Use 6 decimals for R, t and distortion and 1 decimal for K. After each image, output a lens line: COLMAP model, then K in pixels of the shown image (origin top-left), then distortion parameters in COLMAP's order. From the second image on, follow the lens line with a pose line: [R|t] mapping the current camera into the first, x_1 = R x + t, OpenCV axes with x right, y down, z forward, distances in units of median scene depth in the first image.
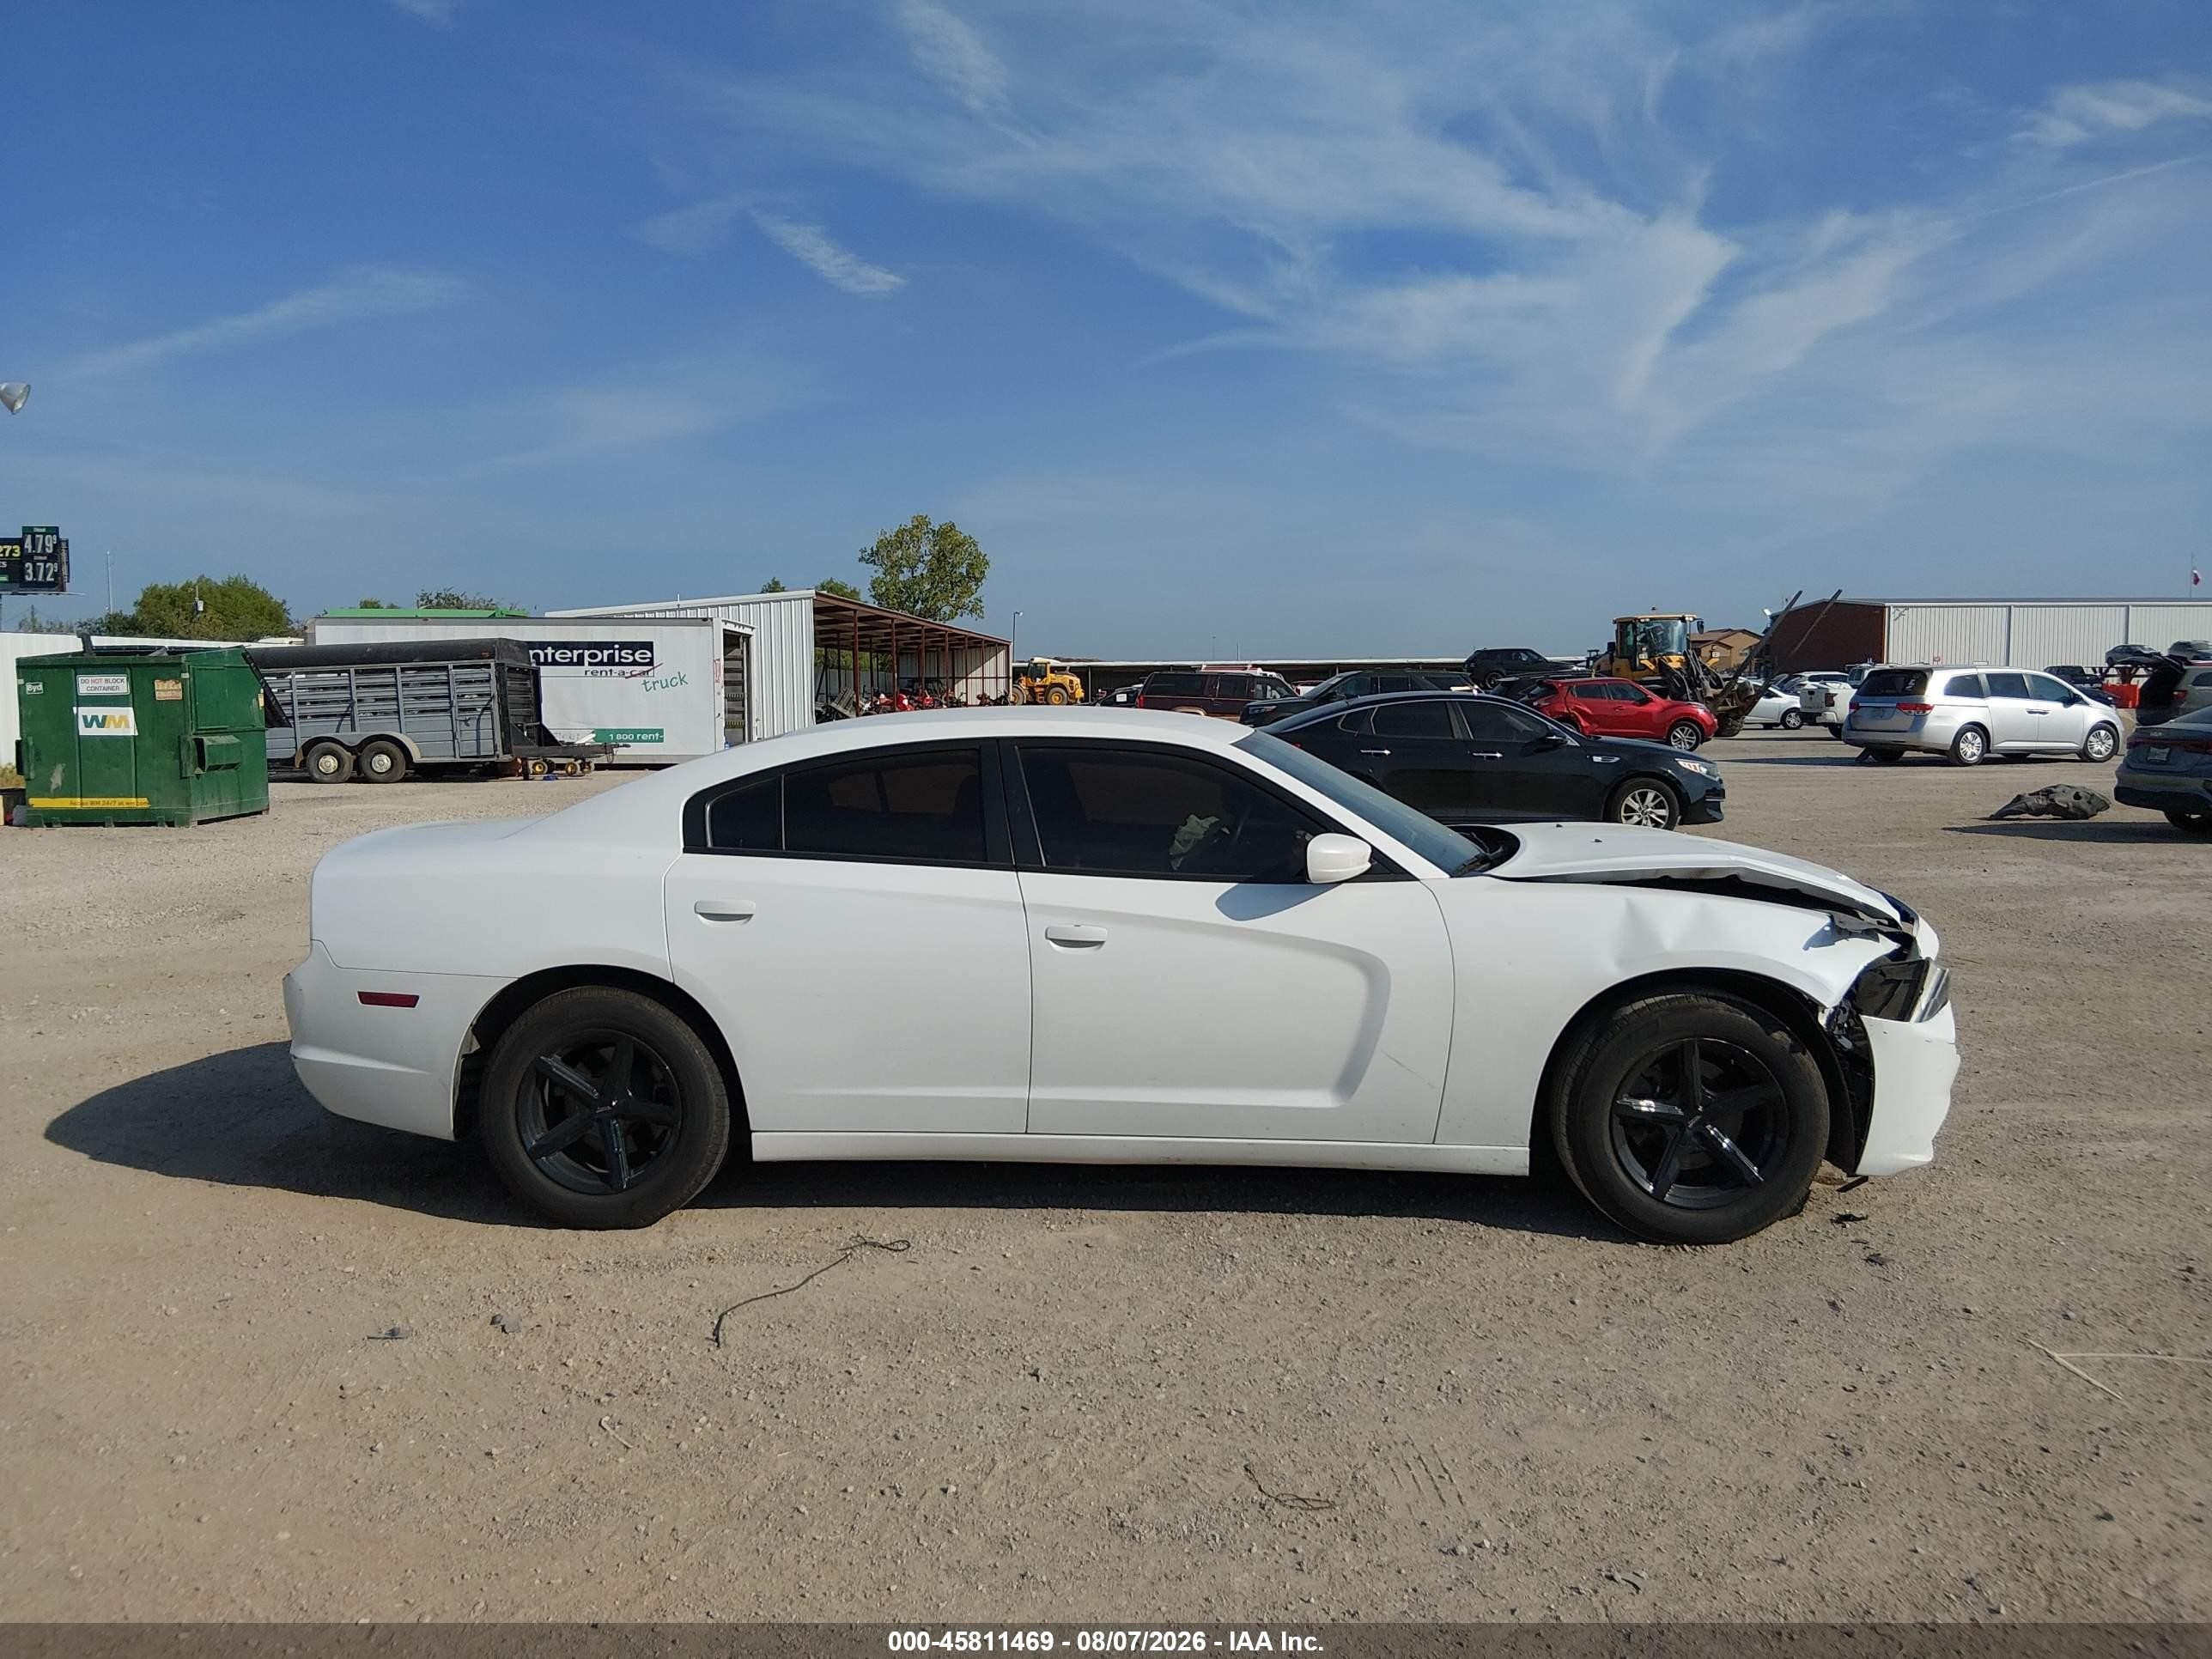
lens RADIAL K [[1735.9, 0, 1142.1], [0, 1735.9, 804.6], [0, 0, 1]] dist [0.073989, -0.126718]
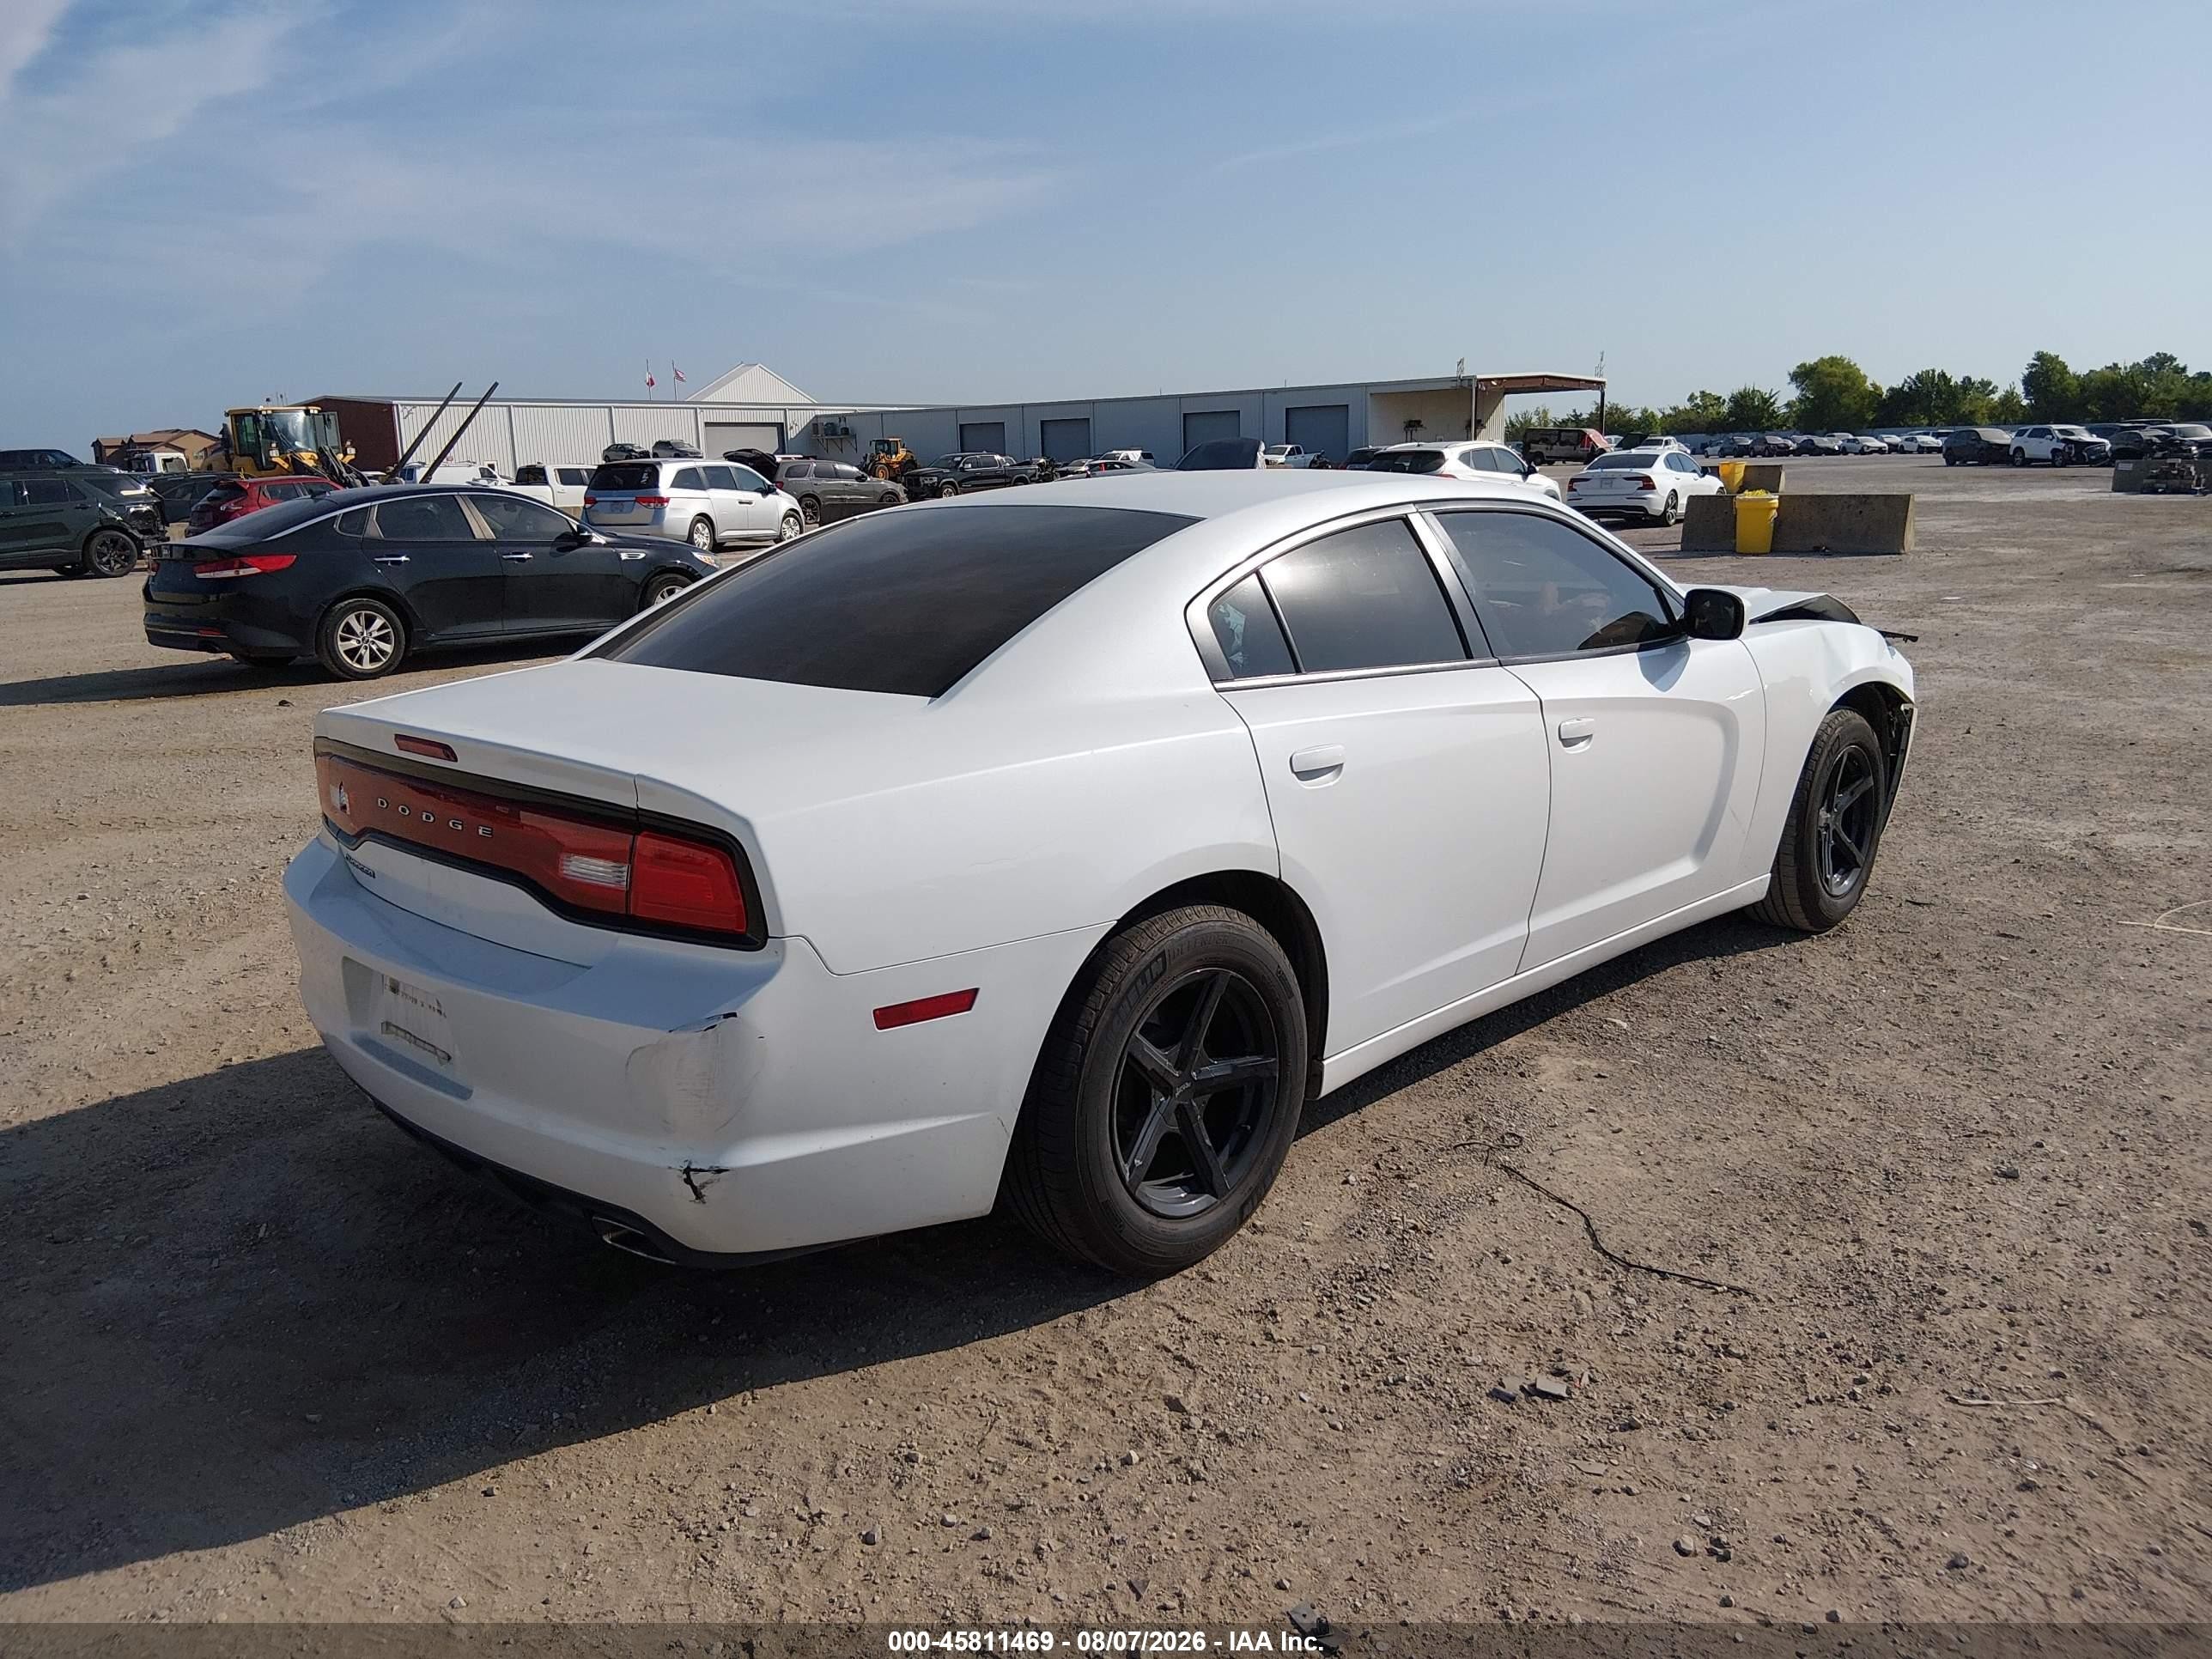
lens RADIAL K [[1735.9, 0, 1103.1], [0, 1735.9, 821.6], [0, 0, 1]] dist [0.073989, -0.126718]
pose [[0.645954, -0.166721, 0.744948, -0.176864], [0.078067, 0.985170, 0.152790, -0.006051], [-0.759374, -0.040539, 0.649391, 0.133543]]
